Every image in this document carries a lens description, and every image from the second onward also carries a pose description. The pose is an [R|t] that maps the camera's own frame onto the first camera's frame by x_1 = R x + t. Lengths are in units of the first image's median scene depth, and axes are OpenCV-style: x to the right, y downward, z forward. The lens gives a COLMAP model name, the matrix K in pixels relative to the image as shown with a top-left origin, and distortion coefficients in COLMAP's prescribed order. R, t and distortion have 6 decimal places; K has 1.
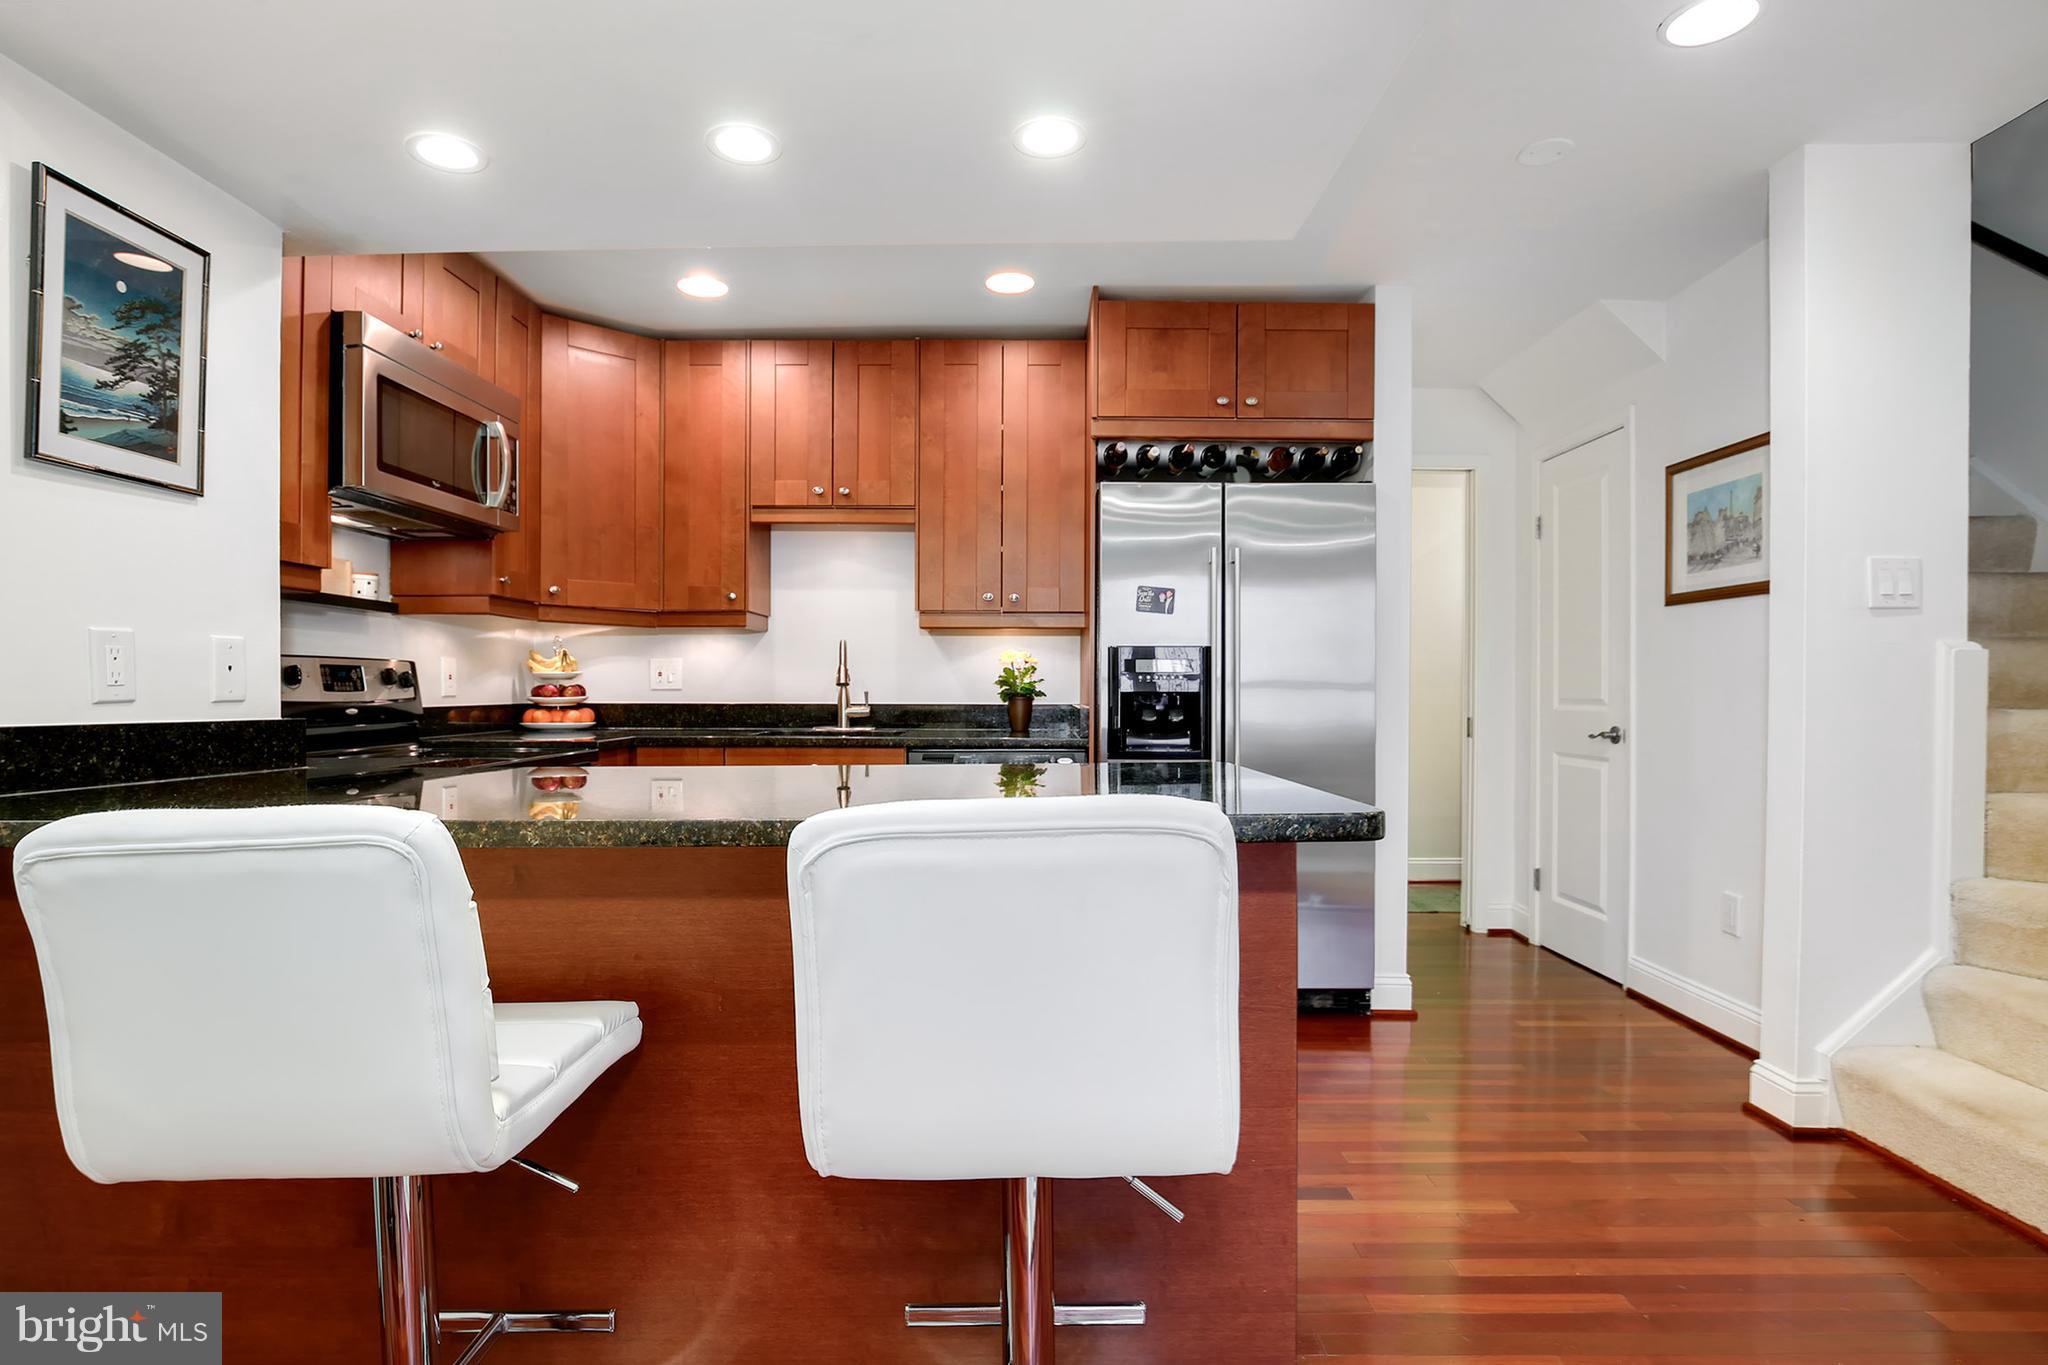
lens RADIAL K [[1033.7, 0, 1021.7], [0, 1033.7, 695.7], [0, 0, 1]] dist [-0.042108, 0.013802]
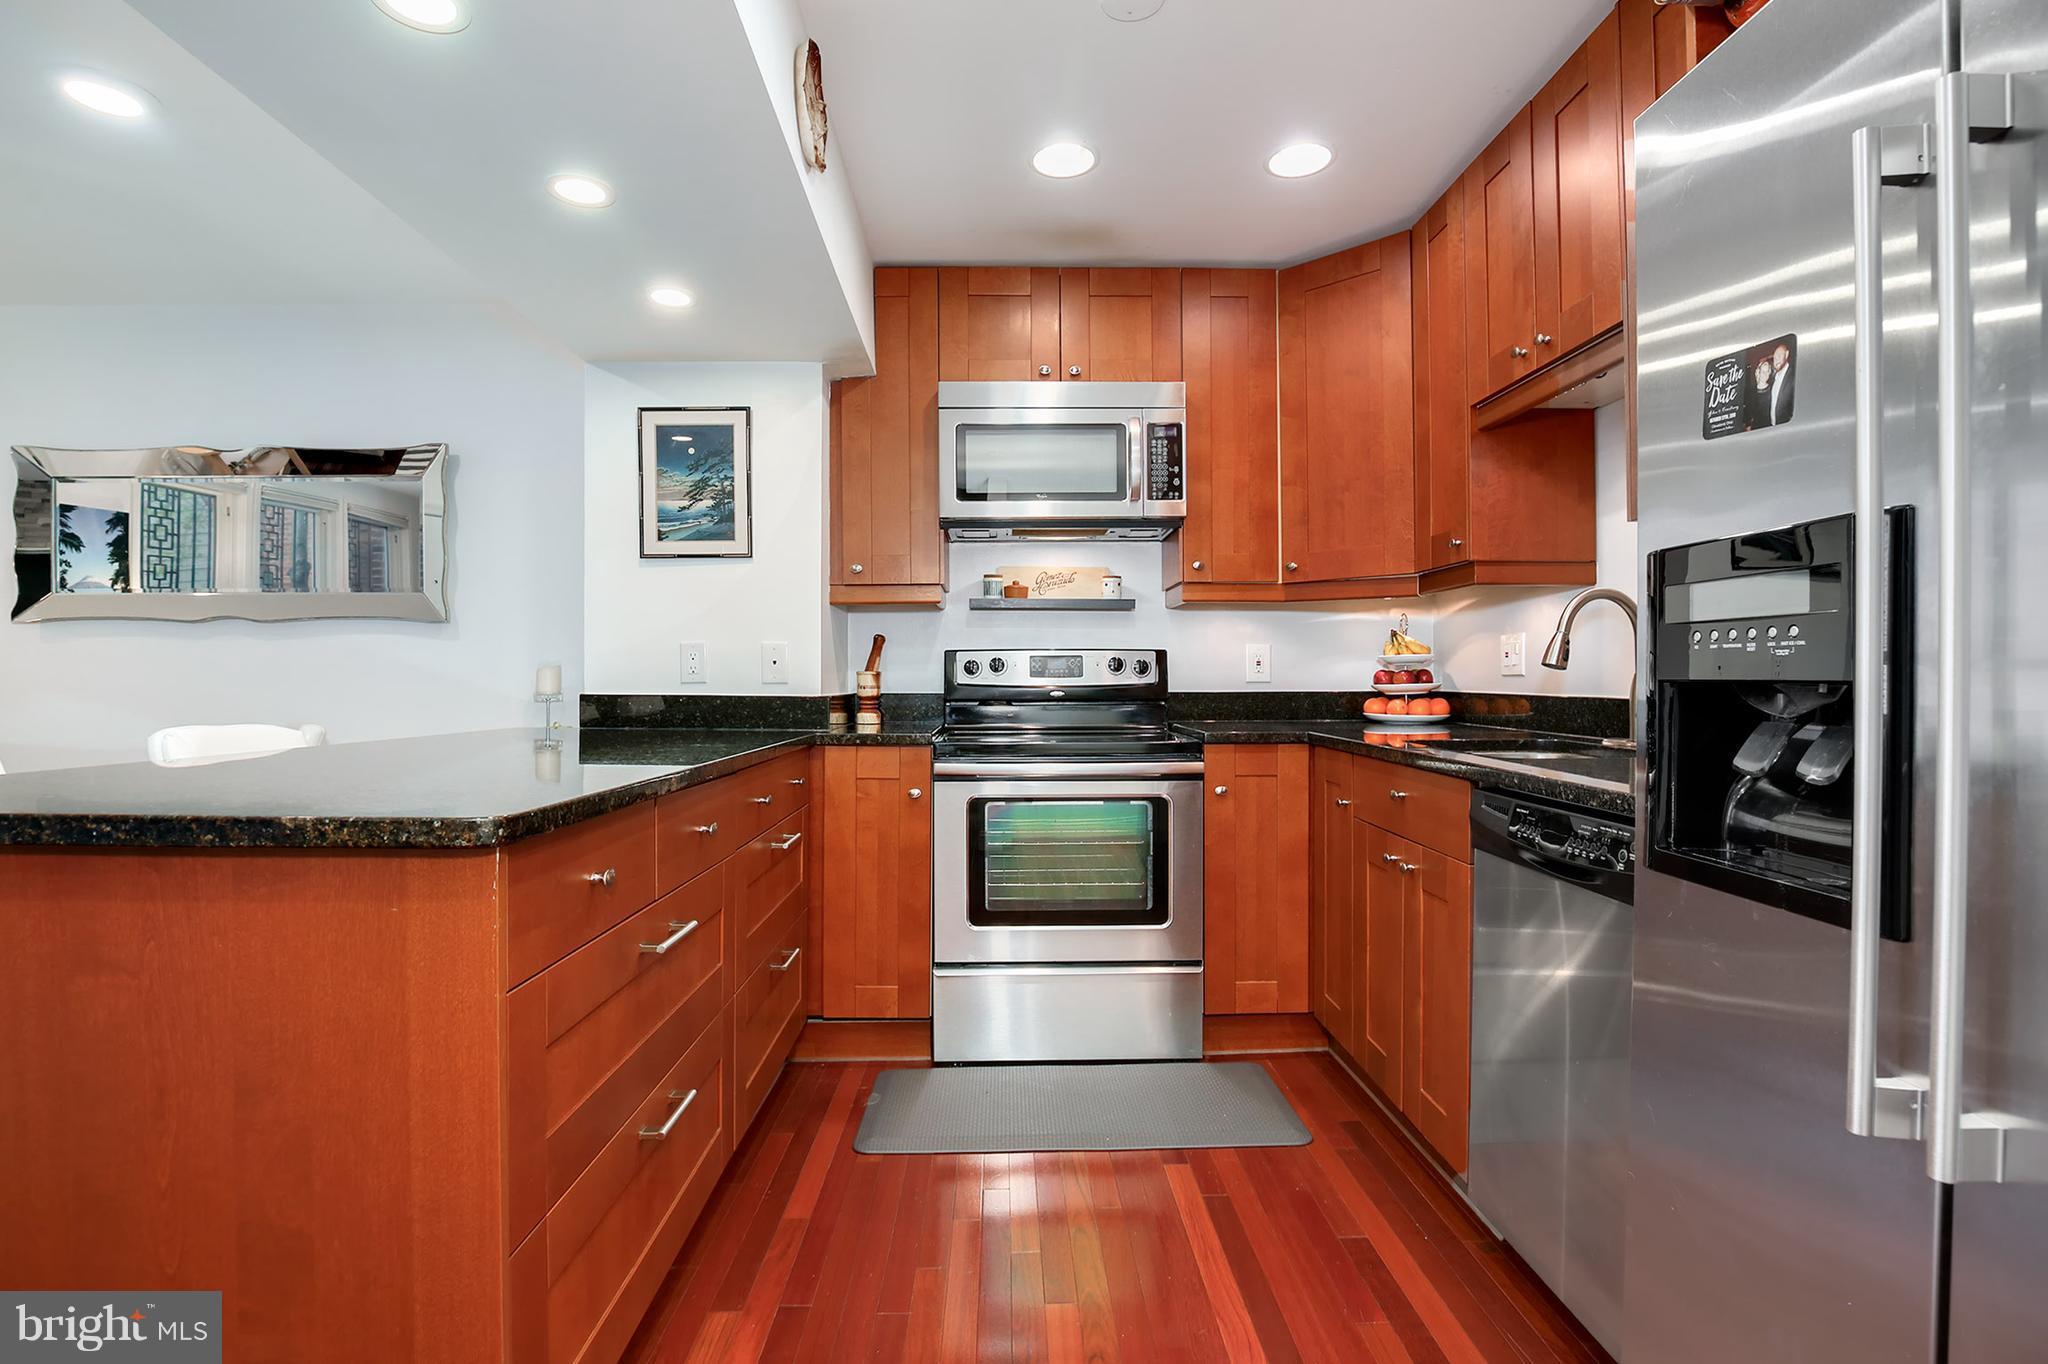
lens RADIAL K [[978.1, 0, 1019.0], [0, 978.1, 672.3], [0, 0, 1]] dist [-0.028989, -0.000415]
pose [[0.019617, -0.005806, -0.999791, 0.416995], [-0.004822, 0.999971, -0.005902, -0.002608], [0.999796, 0.004937, 0.019589, 0.764326]]
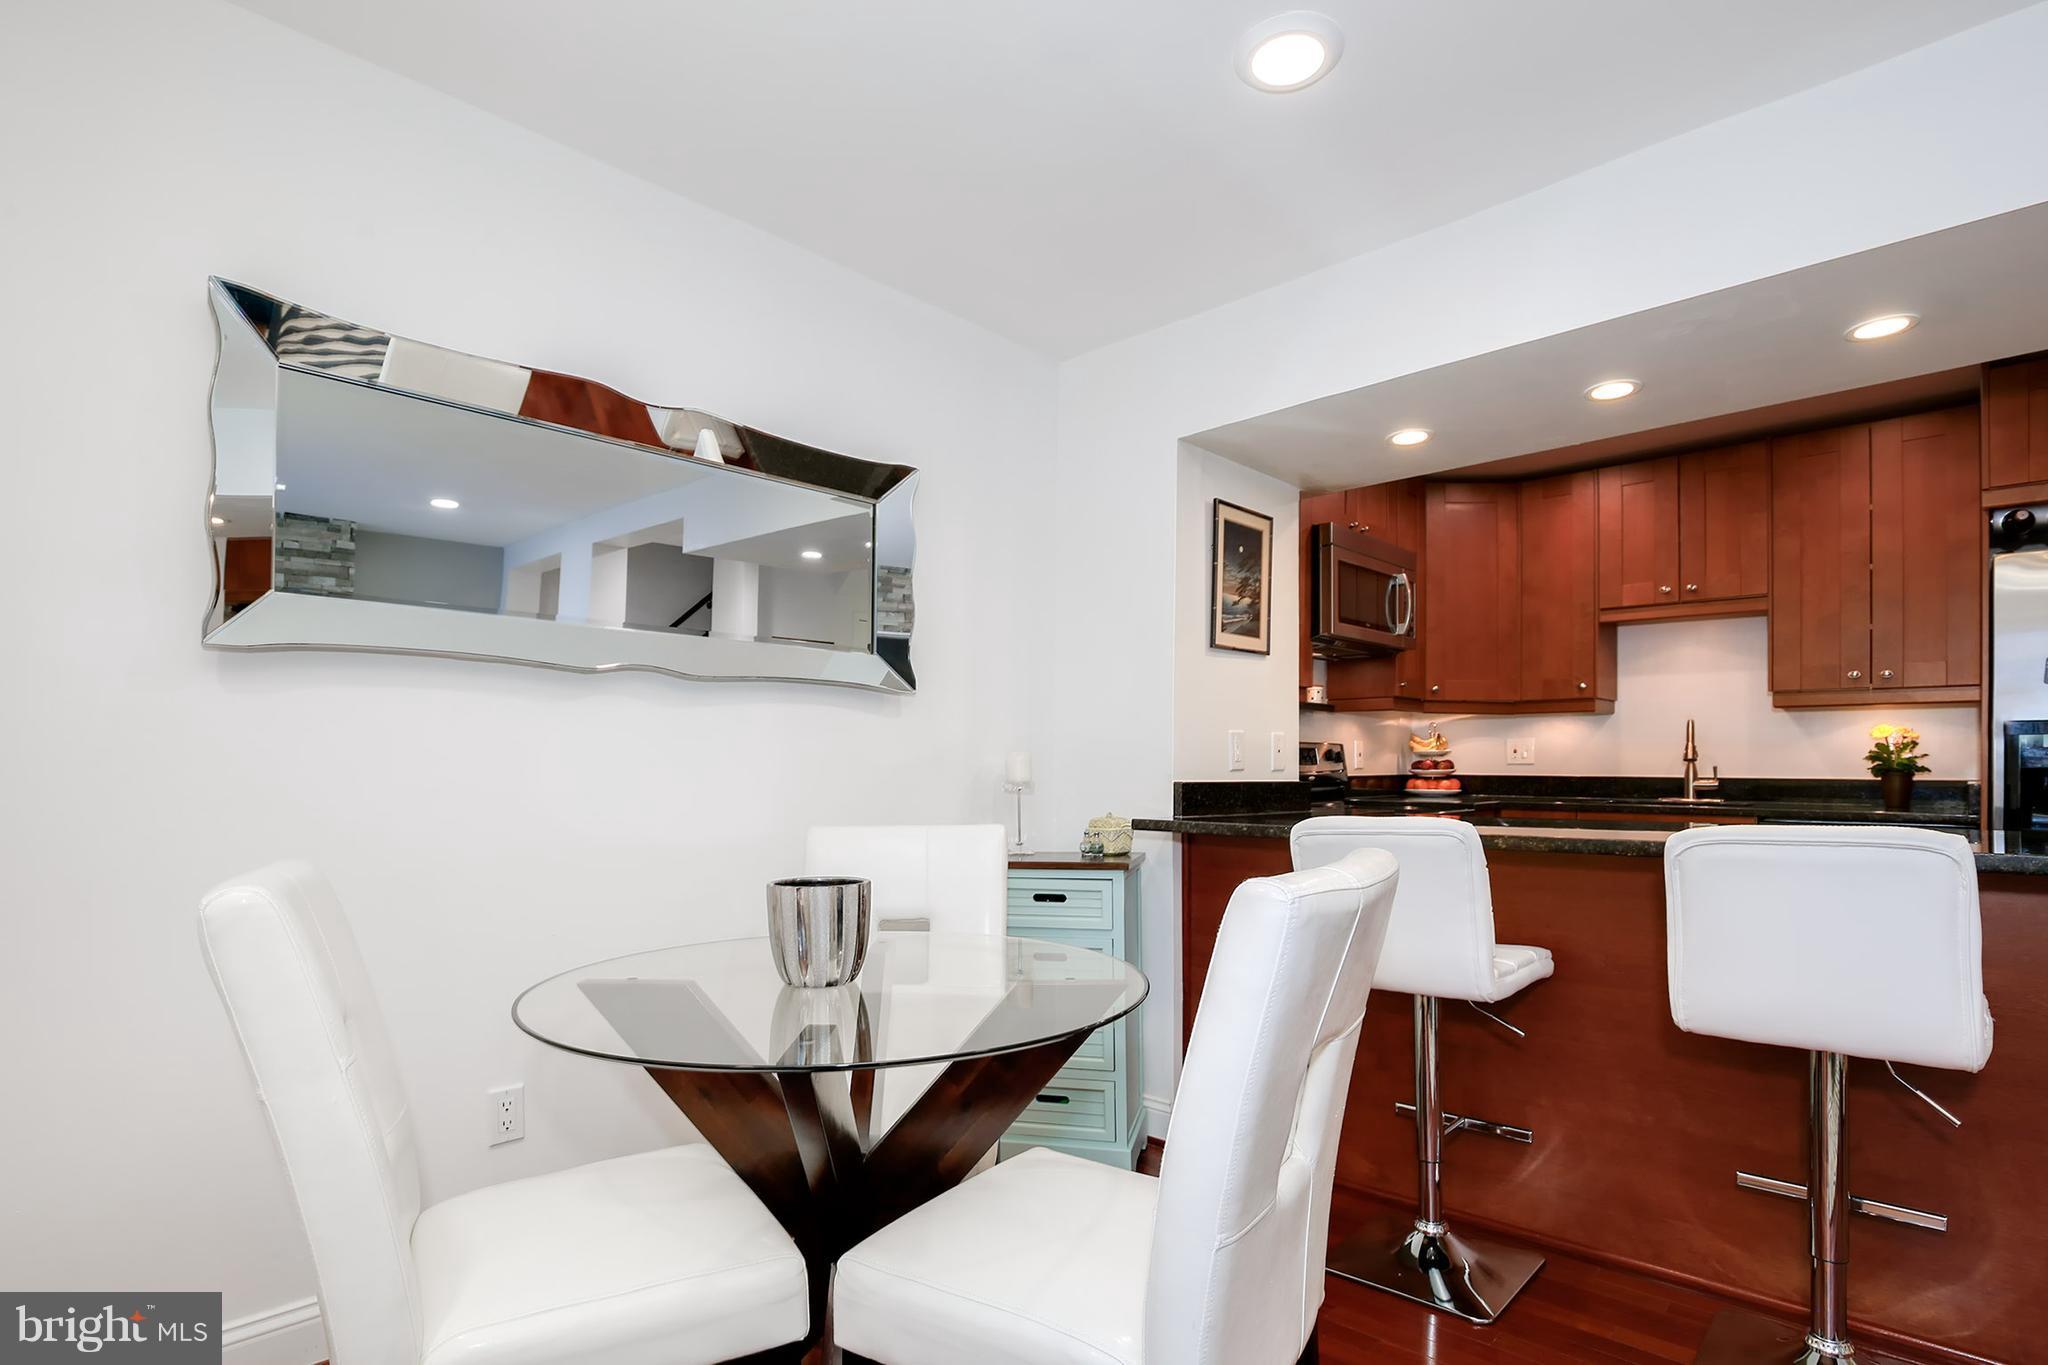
lens RADIAL K [[1001.3, 0, 1029.0], [0, 1001.3, 760.7], [0, 0, 1]] dist [-0.021340, -0.000301]
pose [[0.727891, -0.000496, -0.685693, 0.047642], [-0.005786, 0.999960, -0.006866, 0.001714], [0.685668, 0.008965, 0.727859, -0.309876]]
